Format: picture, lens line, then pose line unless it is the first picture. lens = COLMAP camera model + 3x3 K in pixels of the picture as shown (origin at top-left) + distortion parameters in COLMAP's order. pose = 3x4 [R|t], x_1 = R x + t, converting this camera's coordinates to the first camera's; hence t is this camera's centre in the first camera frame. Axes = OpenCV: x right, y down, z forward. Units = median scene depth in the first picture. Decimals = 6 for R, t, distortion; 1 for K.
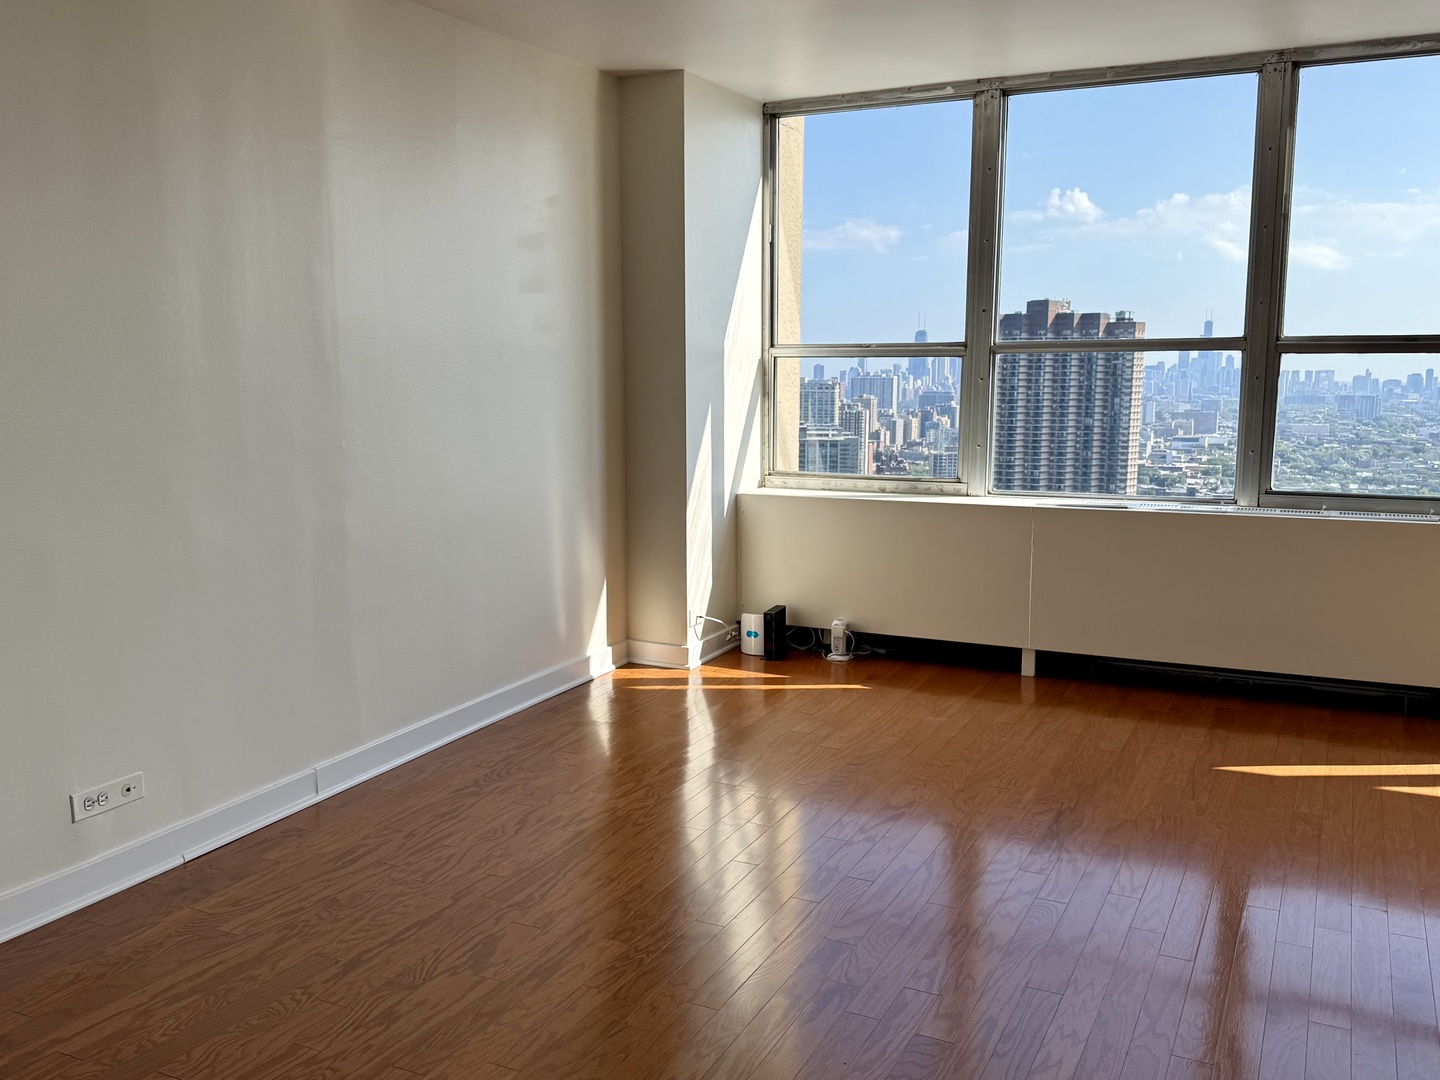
lens RADIAL K [[1241.3, 0, 720.0], [0, 1241.3, 540.0], [0, 0, 1]] dist [0.100069, -0.140935]
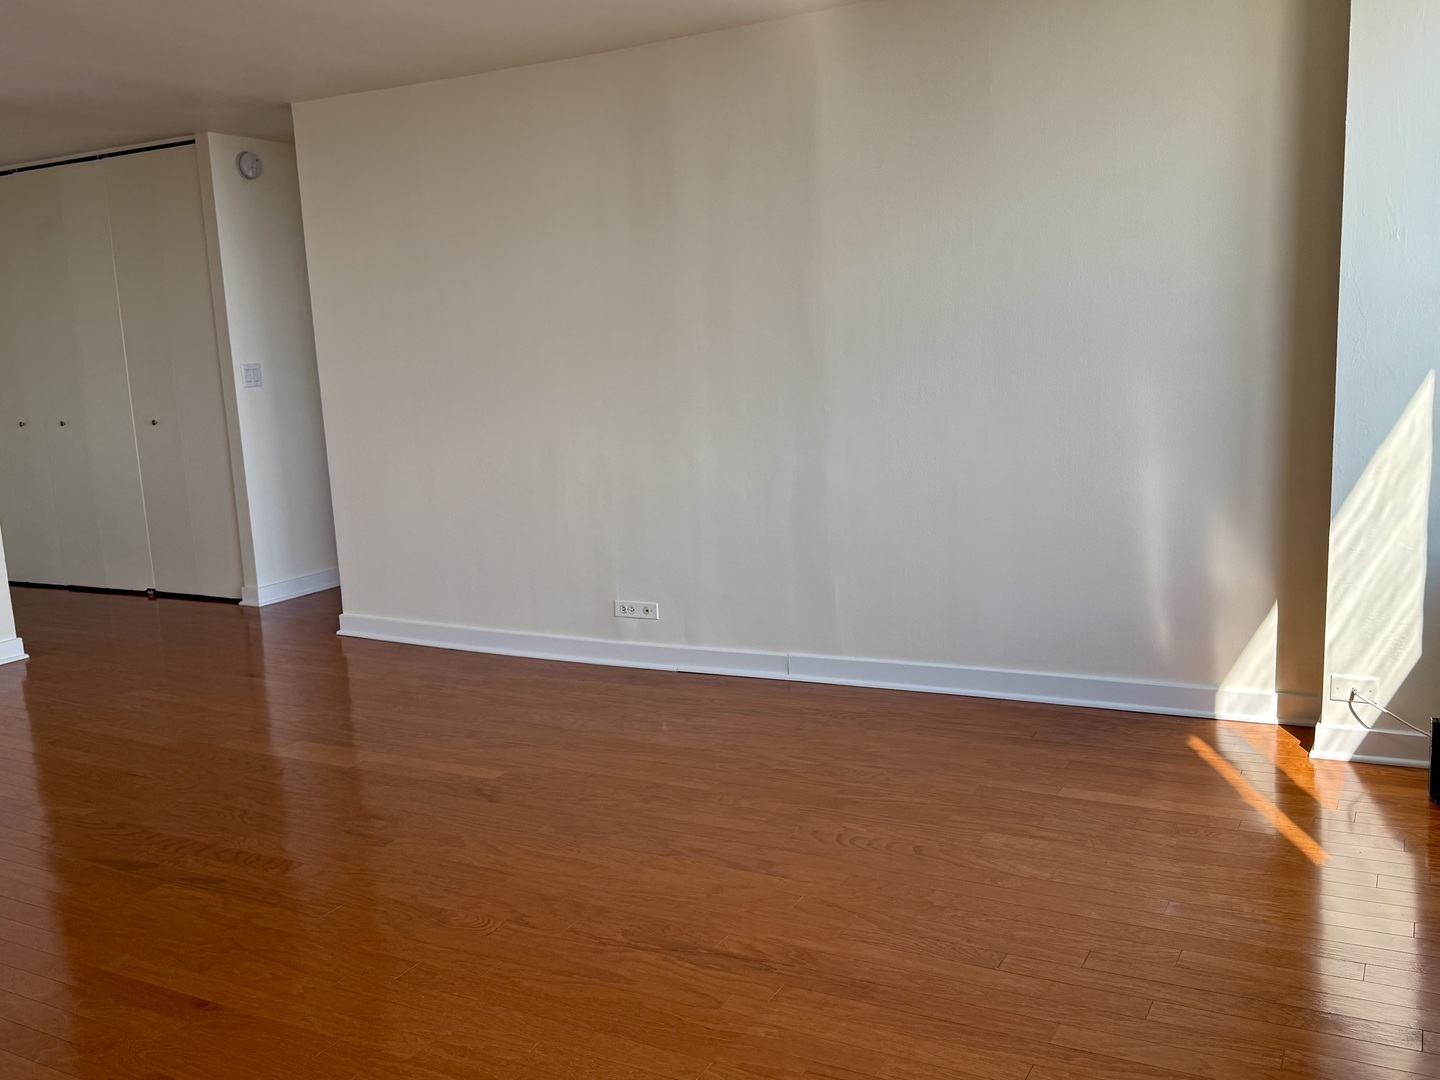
lens RADIAL K [[1241.3, 0, 720.0], [0, 1241.3, 540.0], [0, 0, 1]] dist [0.100069, -0.140935]
pose [[-0.038157, 0.164200, -0.985689, 1.031076], [-0.089944, 0.981839, 0.167040, -0.159777], [0.995216, 0.095030, -0.022695, 1.044685]]
